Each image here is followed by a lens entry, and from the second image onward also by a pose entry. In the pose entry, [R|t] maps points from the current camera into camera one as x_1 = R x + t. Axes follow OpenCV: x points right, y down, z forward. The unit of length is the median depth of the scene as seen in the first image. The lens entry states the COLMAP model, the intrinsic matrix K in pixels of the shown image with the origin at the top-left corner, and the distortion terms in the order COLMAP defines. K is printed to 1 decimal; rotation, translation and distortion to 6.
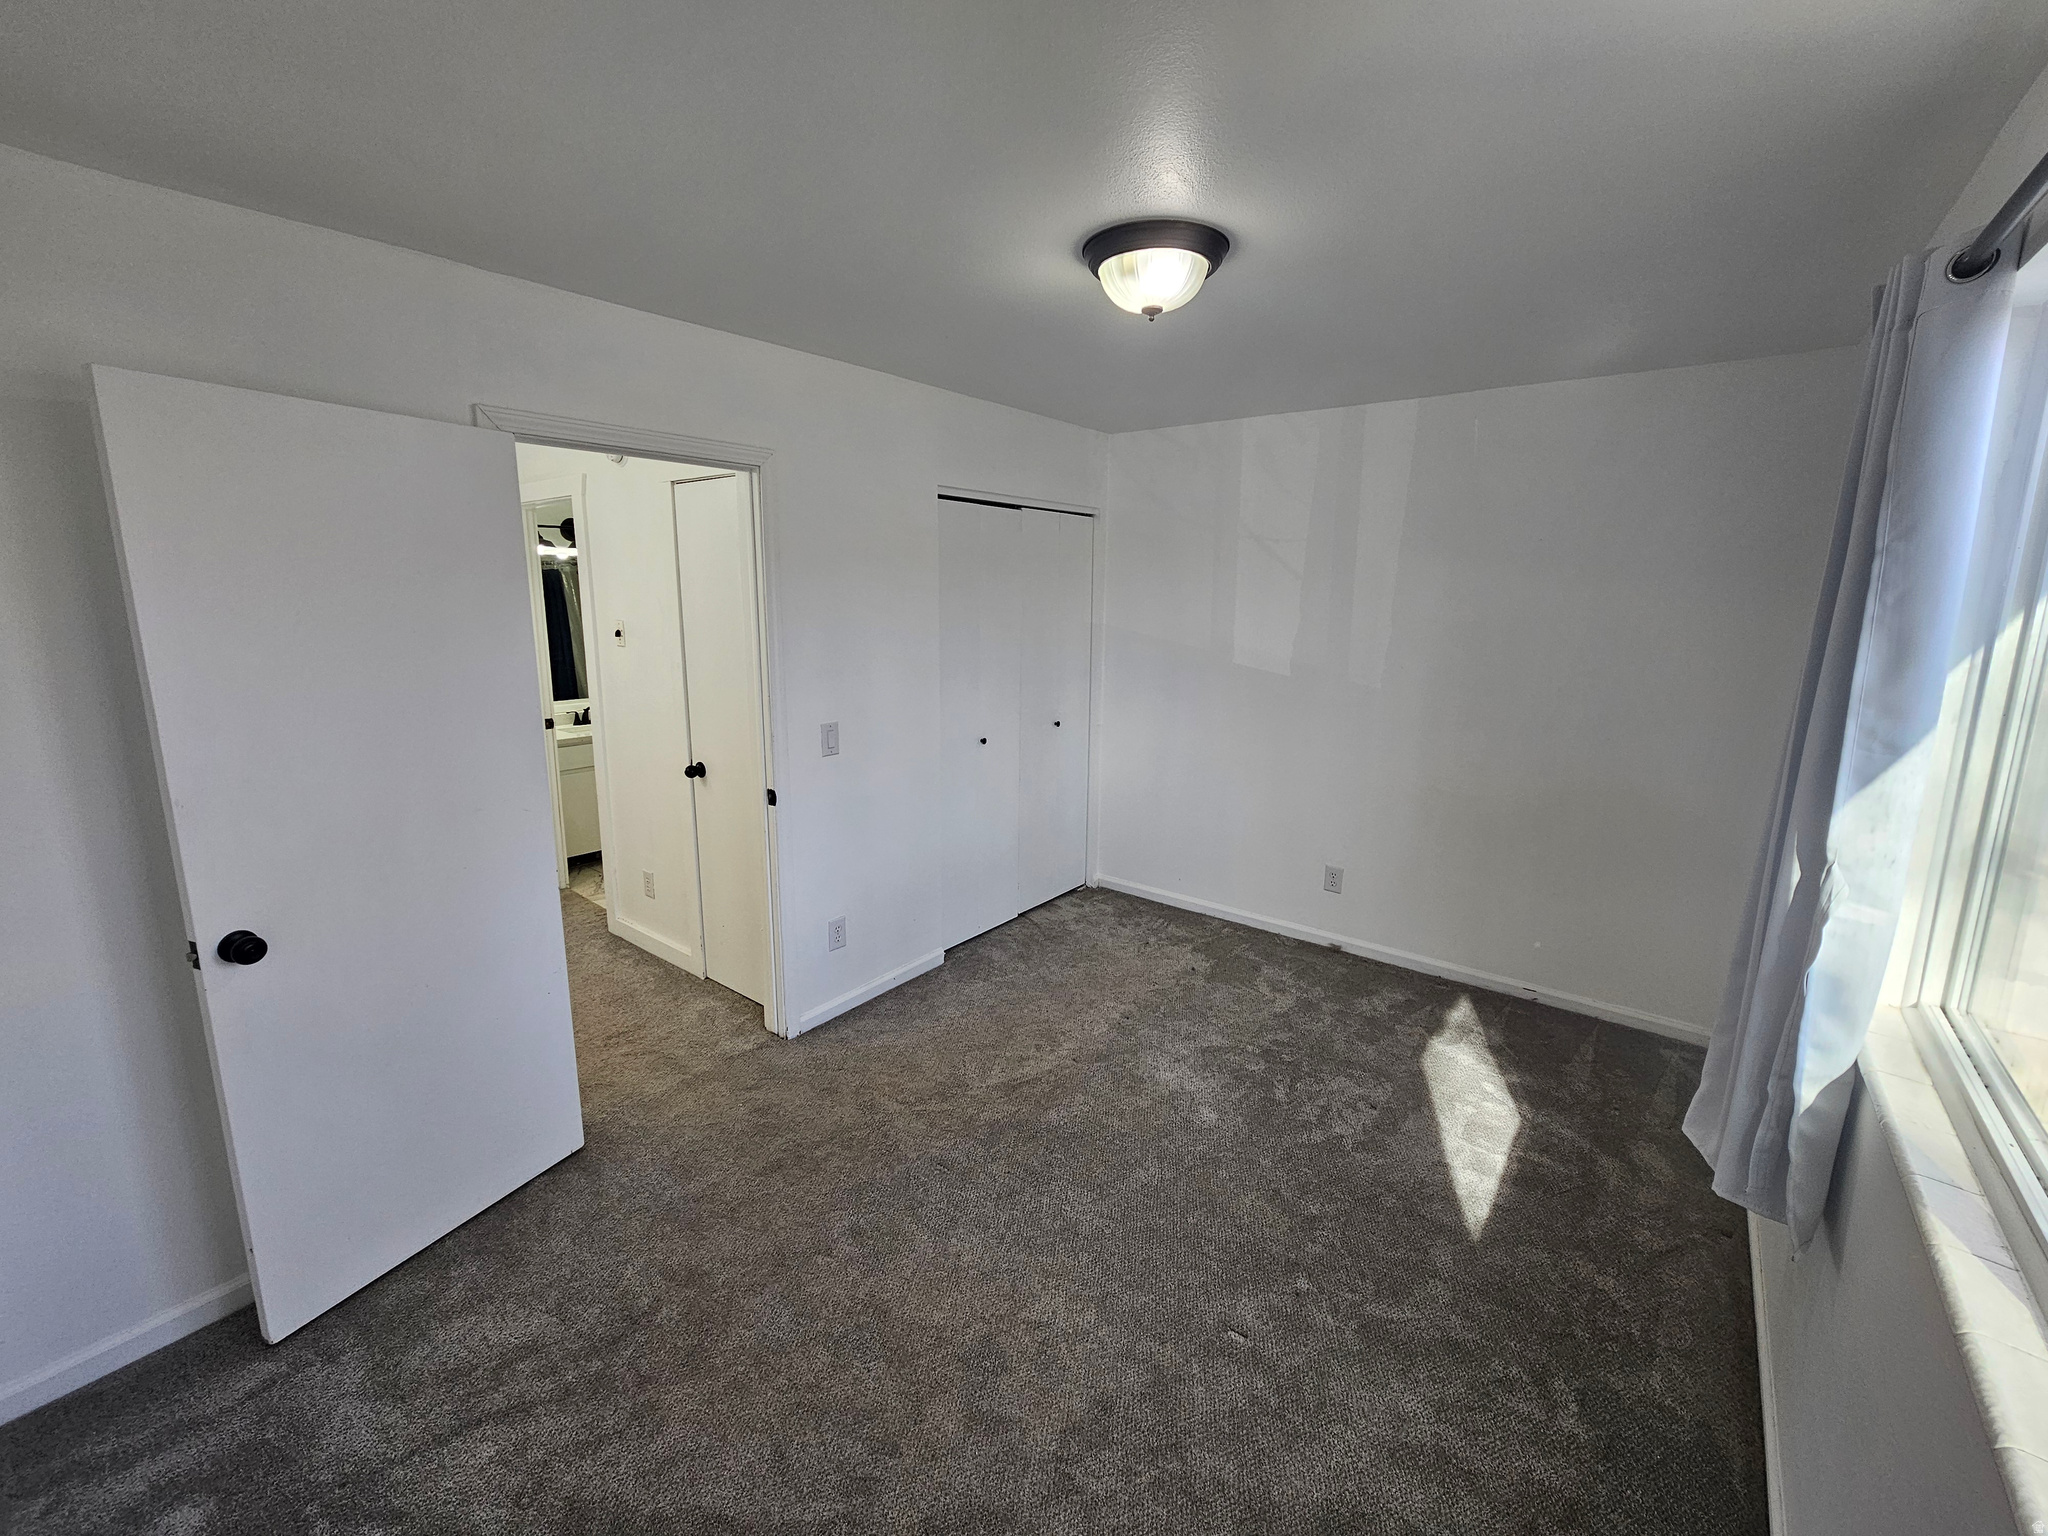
lens RADIAL K [[839.0, 0, 1032.8], [0, 839.0, 740.3], [0, 0, 1]] dist [0.000118, 0.000025]
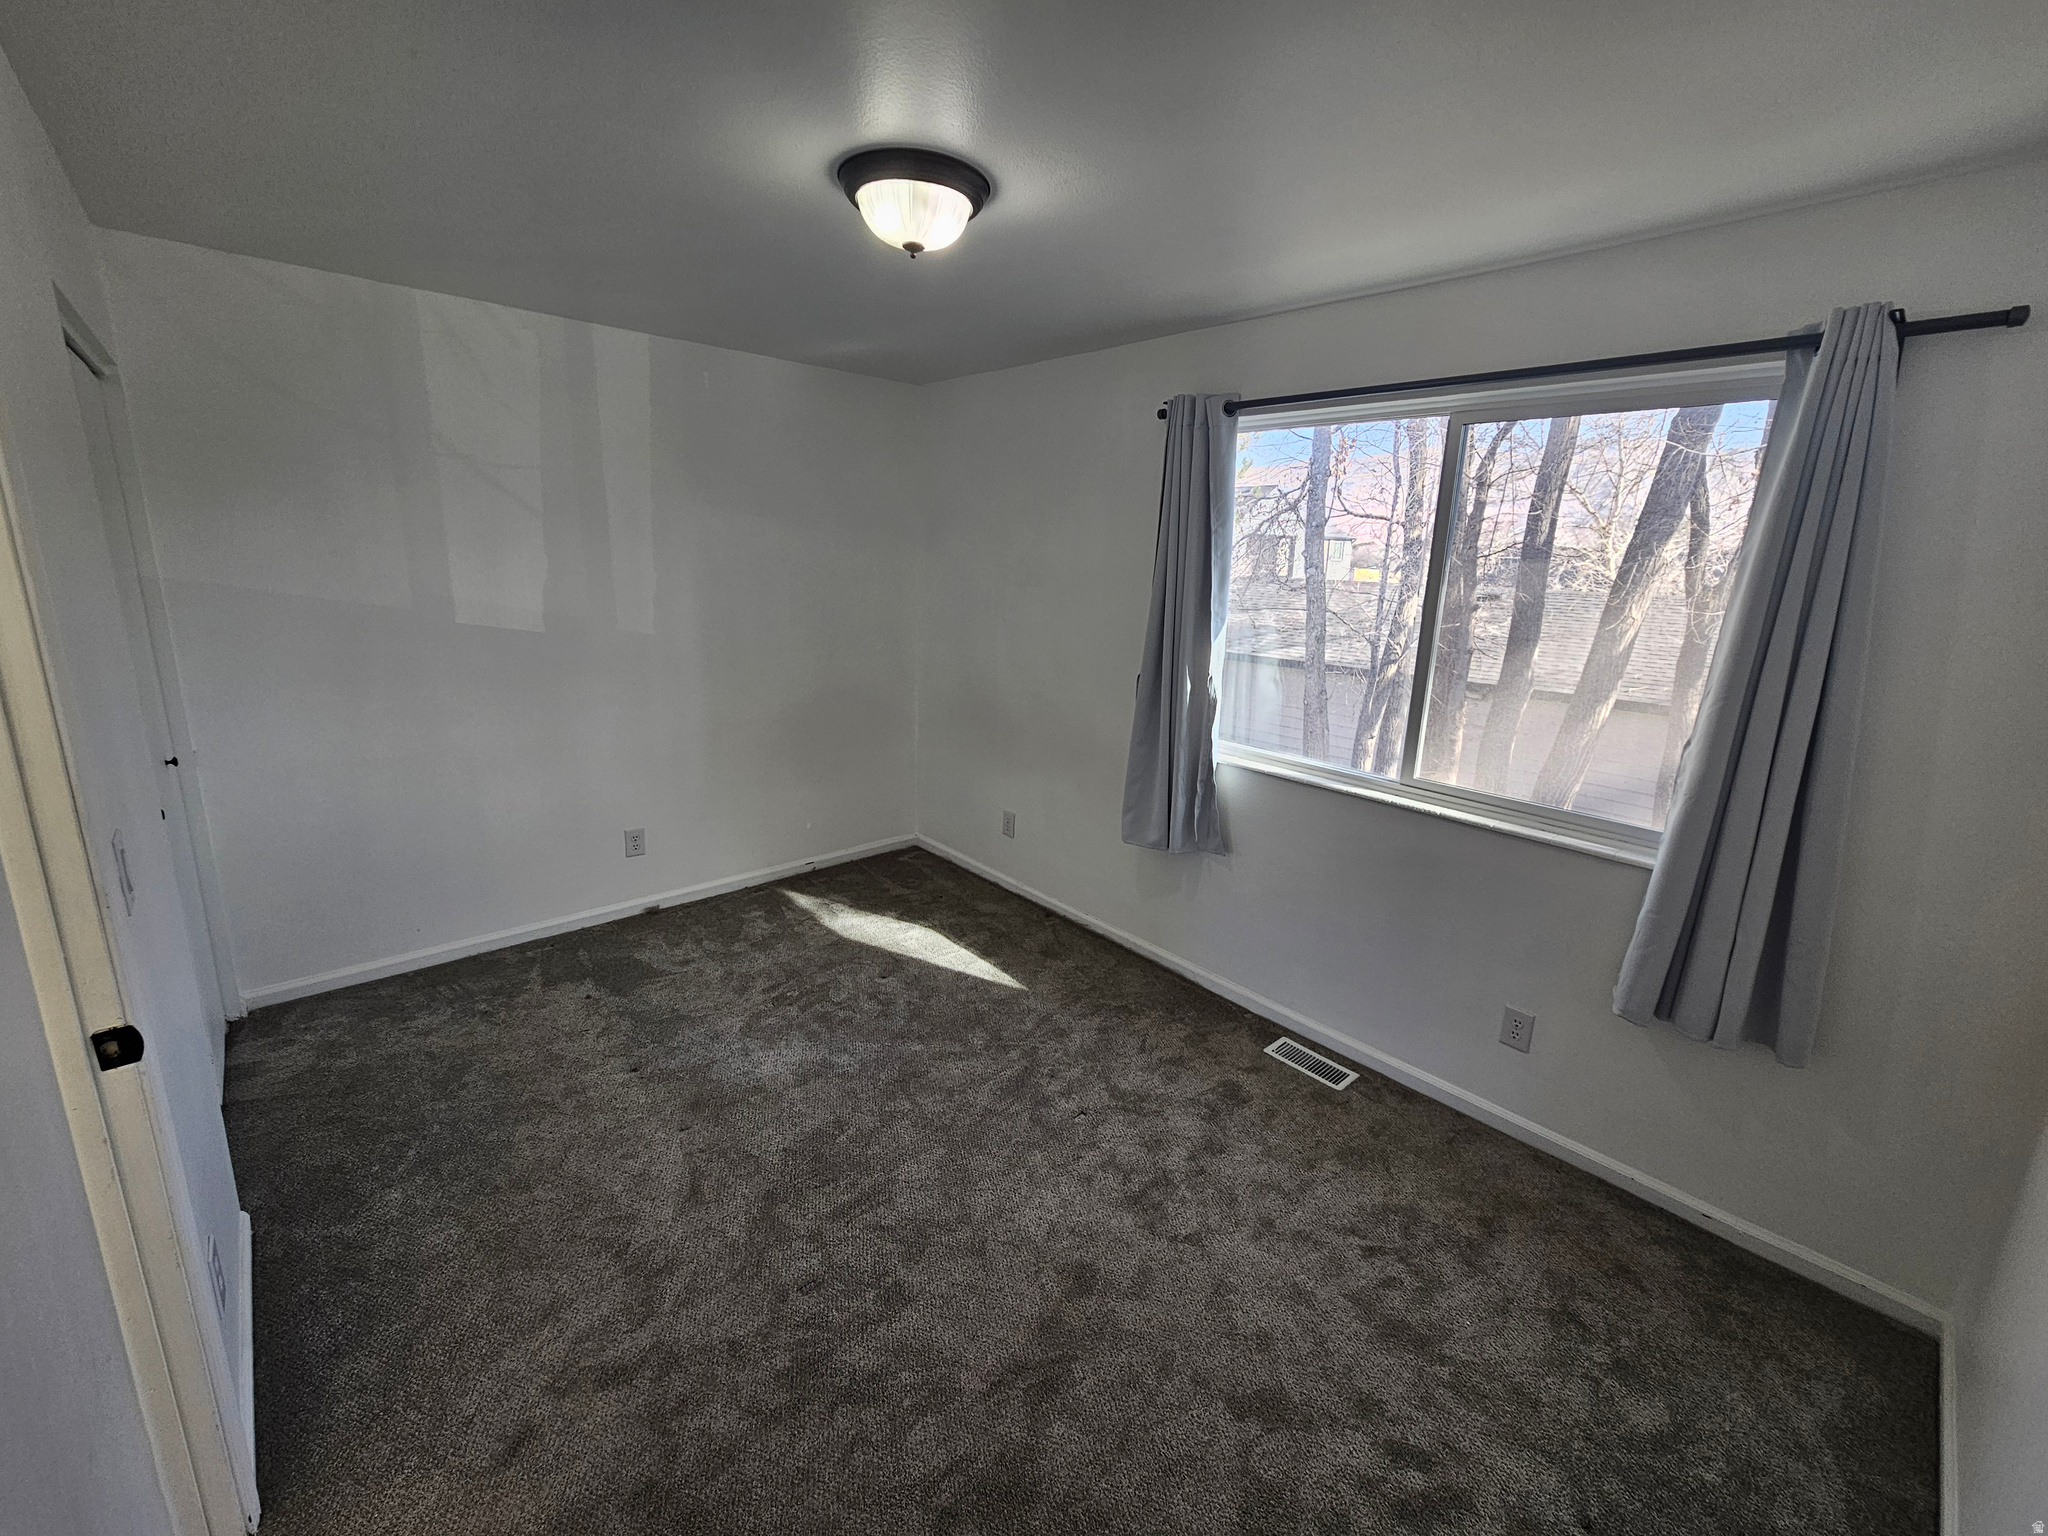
lens RADIAL K [[839.0, 0, 1032.8], [0, 839.0, 740.3], [0, 0, 1]] dist [0.000118, 0.000025]
pose [[0.169667, -0.220707, 0.960469, -0.546608], [0.144988, 0.969585, 0.197190, -0.081505], [-0.974778, 0.105800, 0.196506, 0.453720]]
